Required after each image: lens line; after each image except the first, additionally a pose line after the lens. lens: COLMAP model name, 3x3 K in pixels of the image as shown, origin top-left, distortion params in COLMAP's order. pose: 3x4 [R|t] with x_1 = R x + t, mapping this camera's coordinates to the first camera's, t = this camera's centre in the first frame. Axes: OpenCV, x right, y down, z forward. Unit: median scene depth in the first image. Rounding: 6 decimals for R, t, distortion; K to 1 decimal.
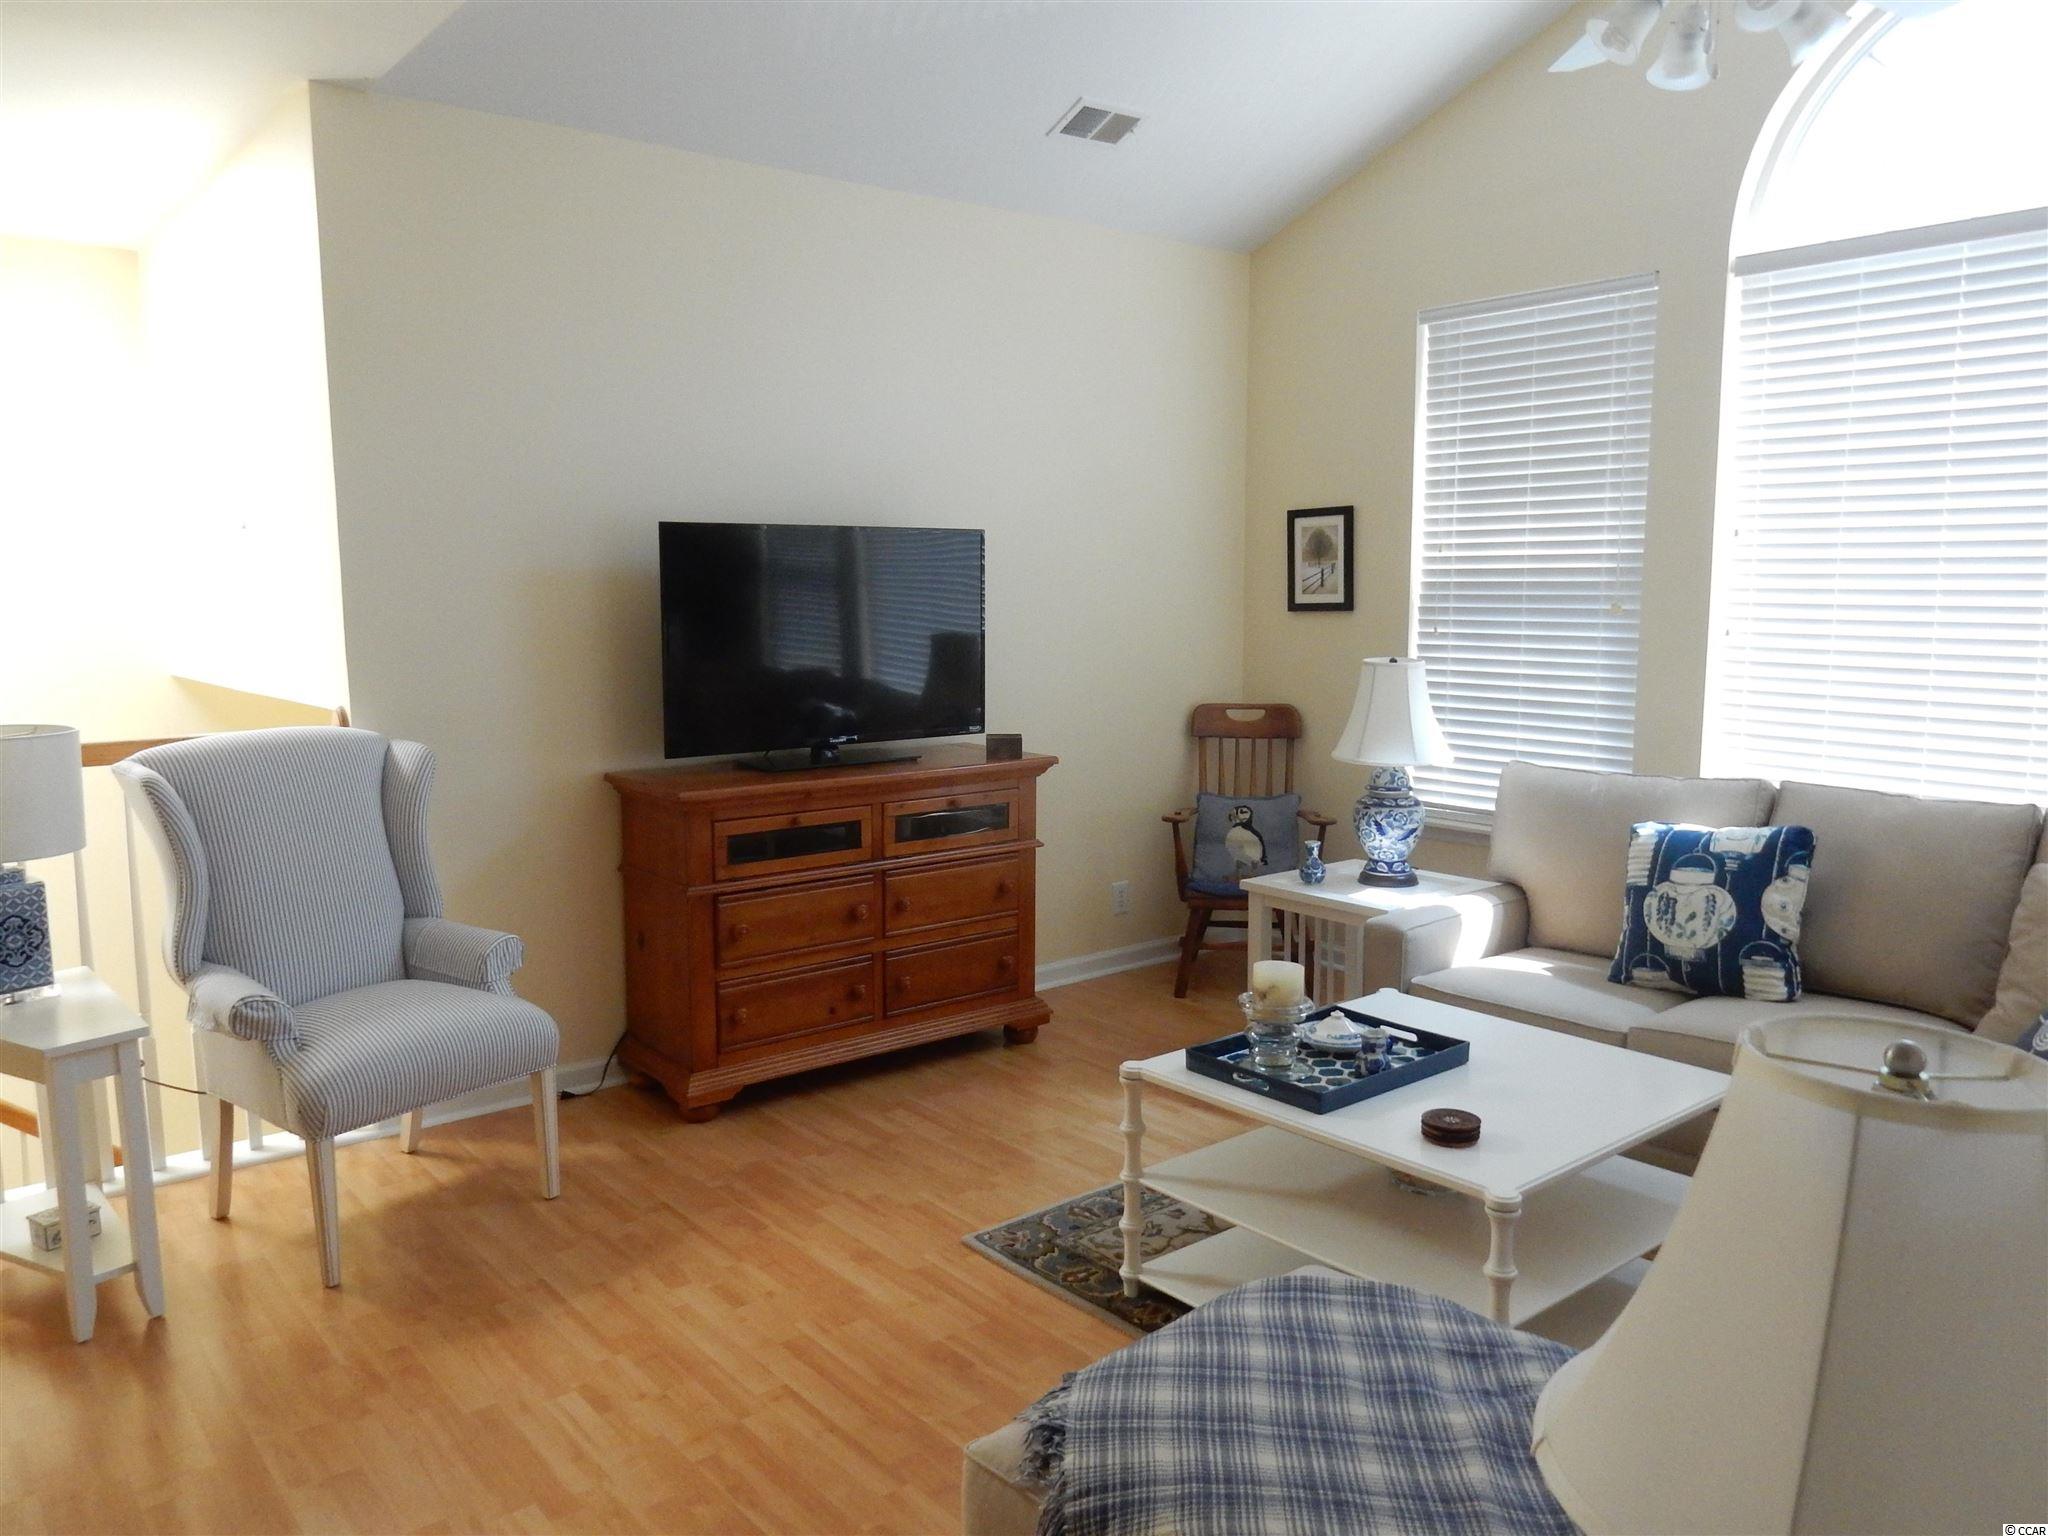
lens RADIAL K [[1488.2, 0, 1027.1], [0, 1488.2, 757.7], [0, 0, 1]] dist [-0.005754, -0.001299]
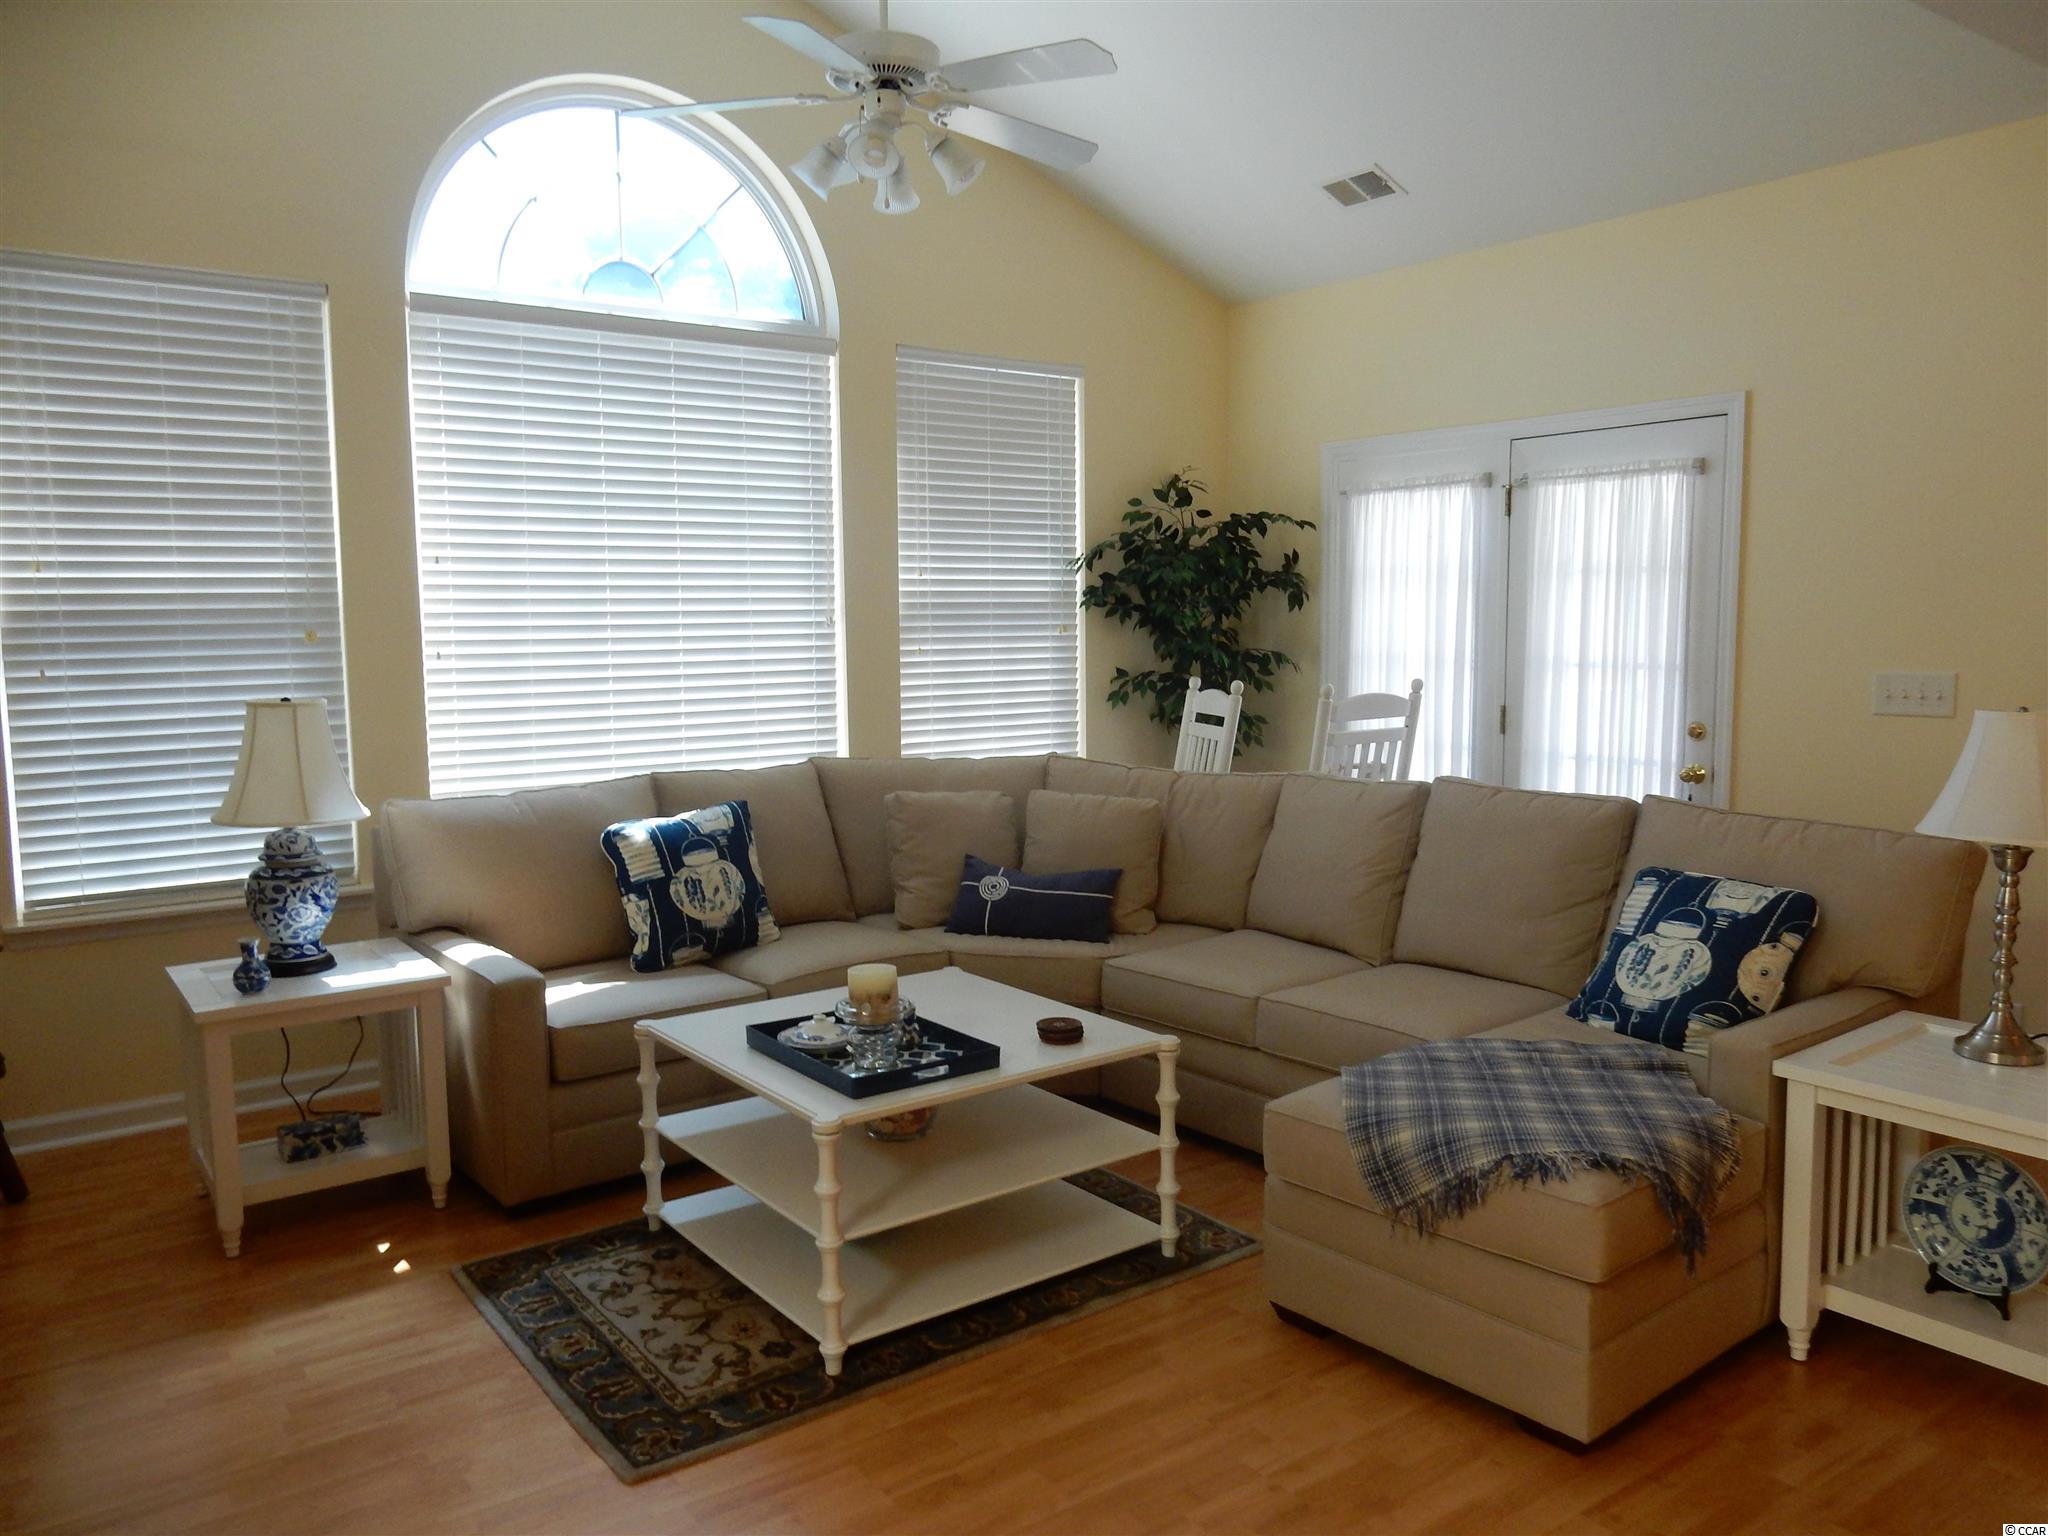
lens RADIAL K [[1488.2, 0, 1027.1], [0, 1488.2, 757.7], [0, 0, 1]] dist [-0.005754, -0.001299]
pose [[0.072791, -0.100491, 0.992272, -0.590260], [0.128511, 0.987562, 0.090587, -0.060438], [-0.989033, 0.120924, 0.084800, 0.564531]]
